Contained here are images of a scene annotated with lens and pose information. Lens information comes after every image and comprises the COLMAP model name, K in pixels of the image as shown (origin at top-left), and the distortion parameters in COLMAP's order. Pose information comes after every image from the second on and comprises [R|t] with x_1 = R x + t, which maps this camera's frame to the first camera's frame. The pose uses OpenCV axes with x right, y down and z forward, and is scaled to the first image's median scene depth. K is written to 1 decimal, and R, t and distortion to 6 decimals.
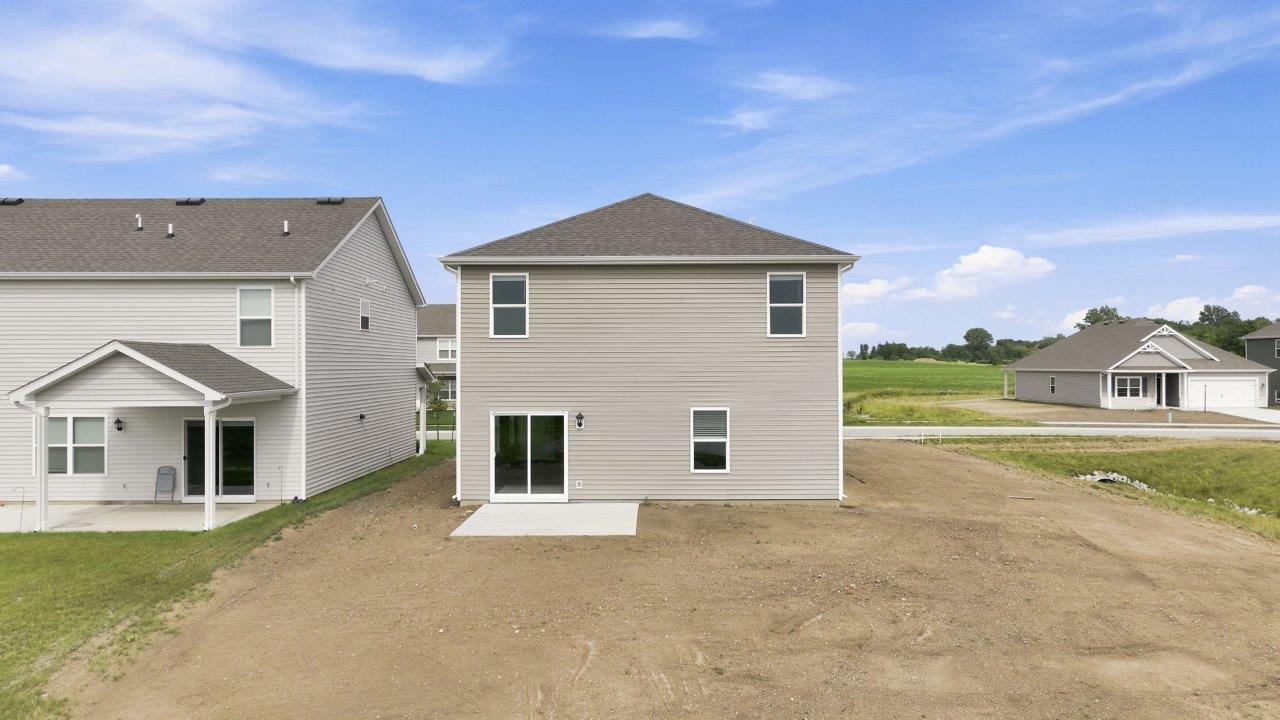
lens RADIAL K [[532.0, 0, 633.7], [0, 532.0, 358.0], [0, 0, 1]] dist [-0.002643, -0.000292]
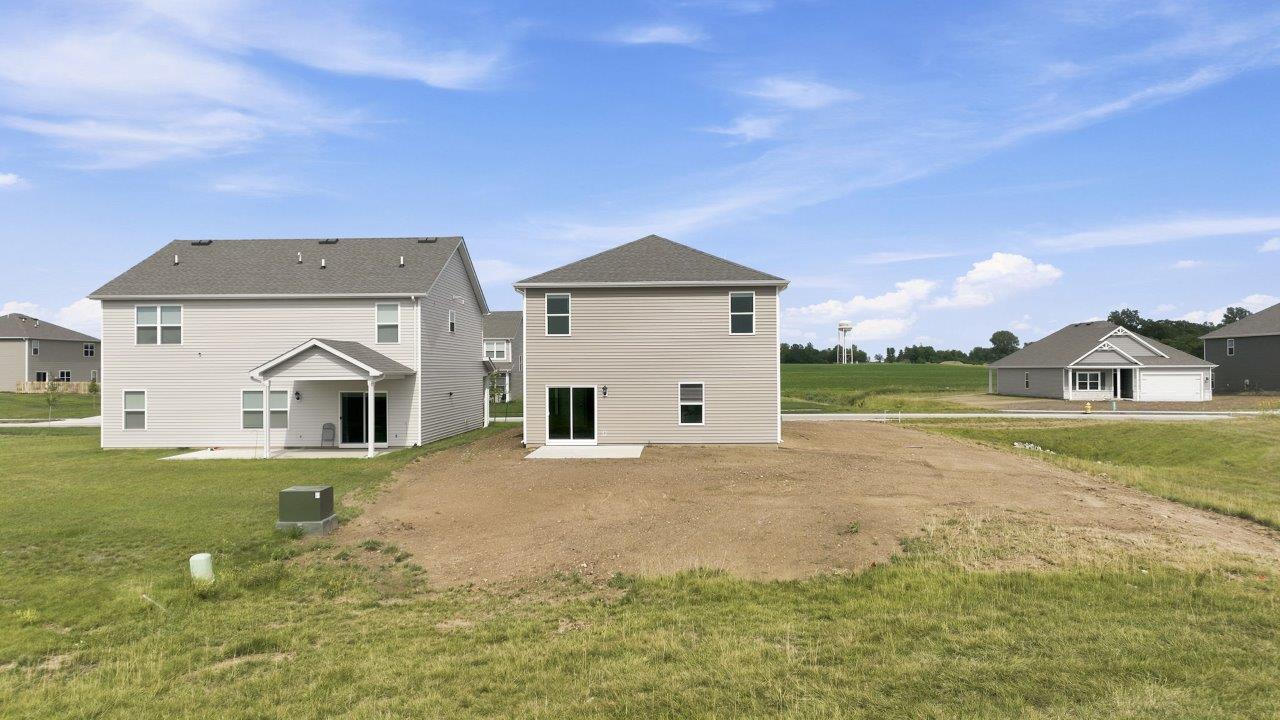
lens RADIAL K [[535.1, 0, 638.1], [0, 535.1, 356.6], [0, 0, 1]] dist [-0.003849, -0.000631]
pose [[0.999090, -0.002318, -0.042595, 0.045309], [0.001834, 0.999934, -0.011383, 0.030396], [0.042619, 0.011295, 0.999028, -0.405134]]
